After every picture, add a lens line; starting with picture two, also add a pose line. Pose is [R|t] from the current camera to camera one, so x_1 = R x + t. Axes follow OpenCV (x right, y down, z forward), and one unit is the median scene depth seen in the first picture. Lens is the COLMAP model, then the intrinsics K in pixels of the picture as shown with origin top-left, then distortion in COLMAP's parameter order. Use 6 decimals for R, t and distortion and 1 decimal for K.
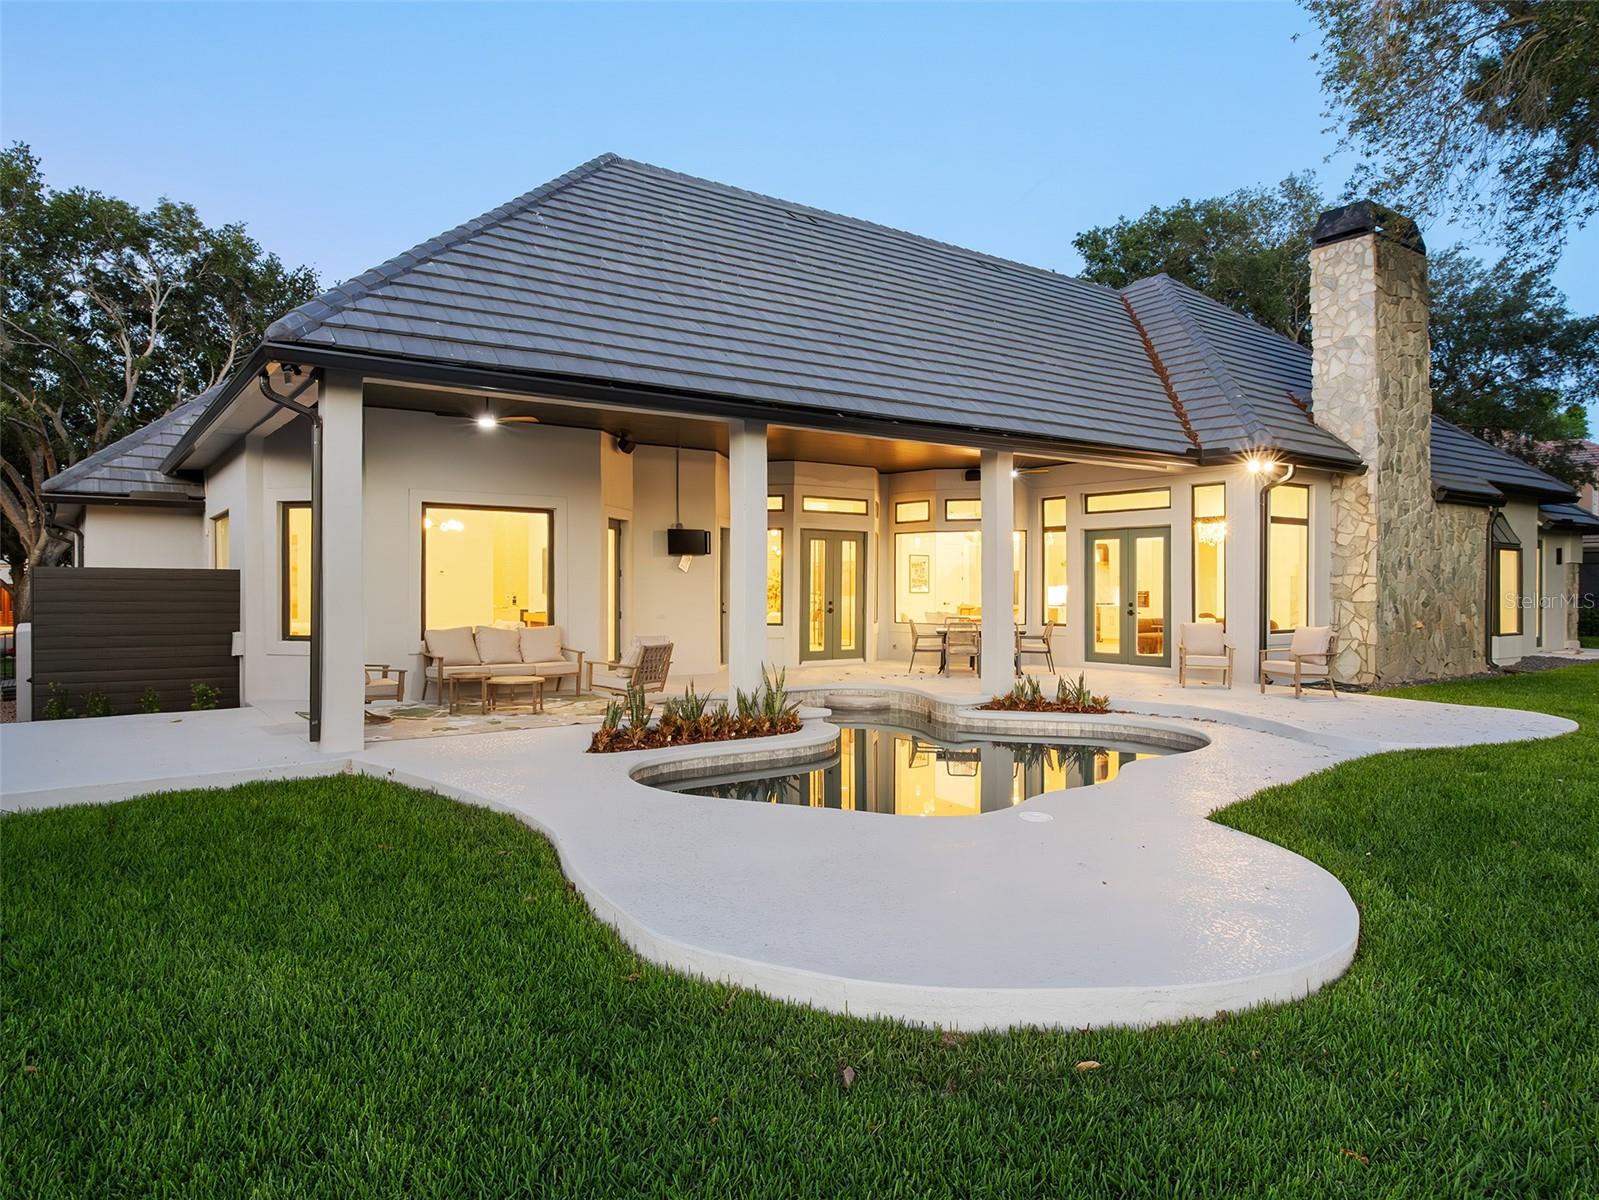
lens RADIAL K [[1020.3, 0, 812.7], [0, 1020.3, 588.2], [0, 0, 1]] dist [0.009315, 0.001203]
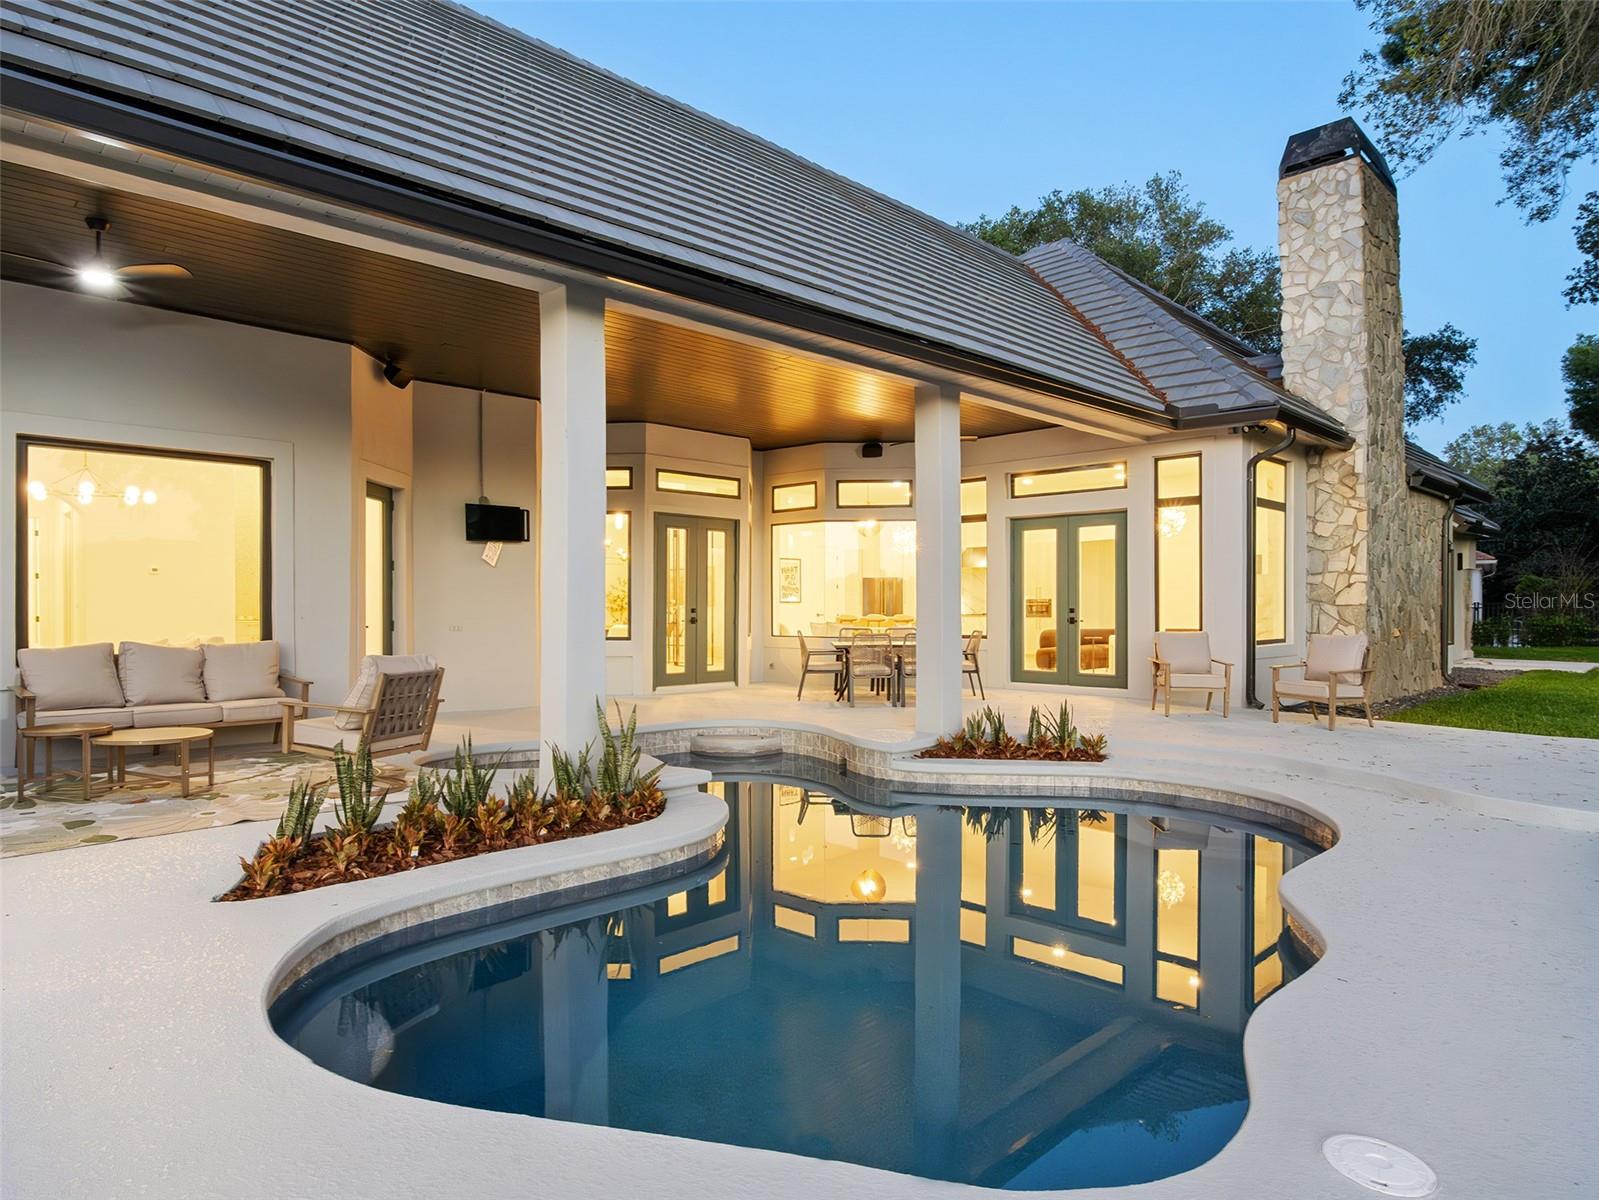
lens RADIAL K [[970.8, 0, 794.2], [0, 970.8, 610.2], [0, 0, 1]] dist [-0.012932, -0.002797]
pose [[0.990202, -0.003297, 0.139601, -0.010263], [0.002896, 0.999991, 0.003076, 0.013624], [-0.139610, -0.002641, 0.990203, 0.293046]]
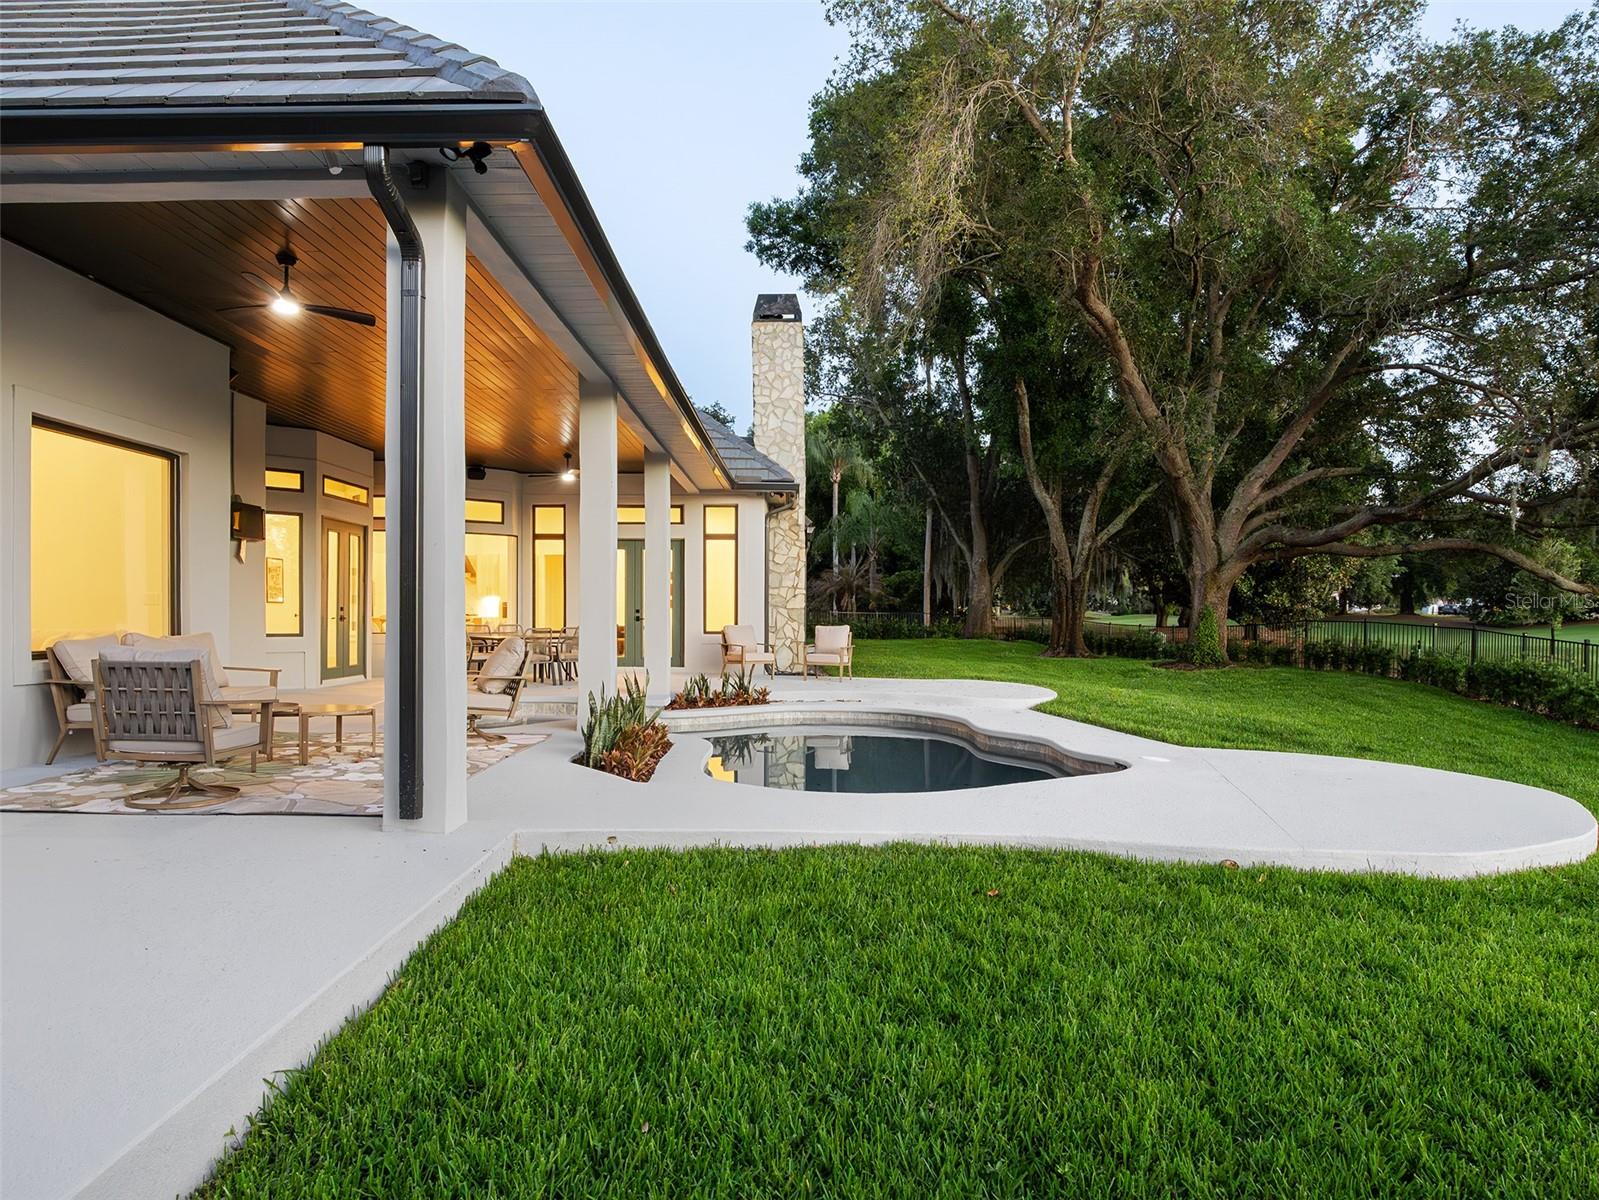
lens RADIAL K [[970.8, 0, 783.3], [0, 970.8, 616.2], [0, 0, 1]] dist [-0.012932, -0.002797]
pose [[0.615281, -0.000163, 0.788308, -0.420103], [-0.002280, 0.999995, 0.001987, 0.020037], [-0.788305, -0.003020, 0.615278, 0.264532]]
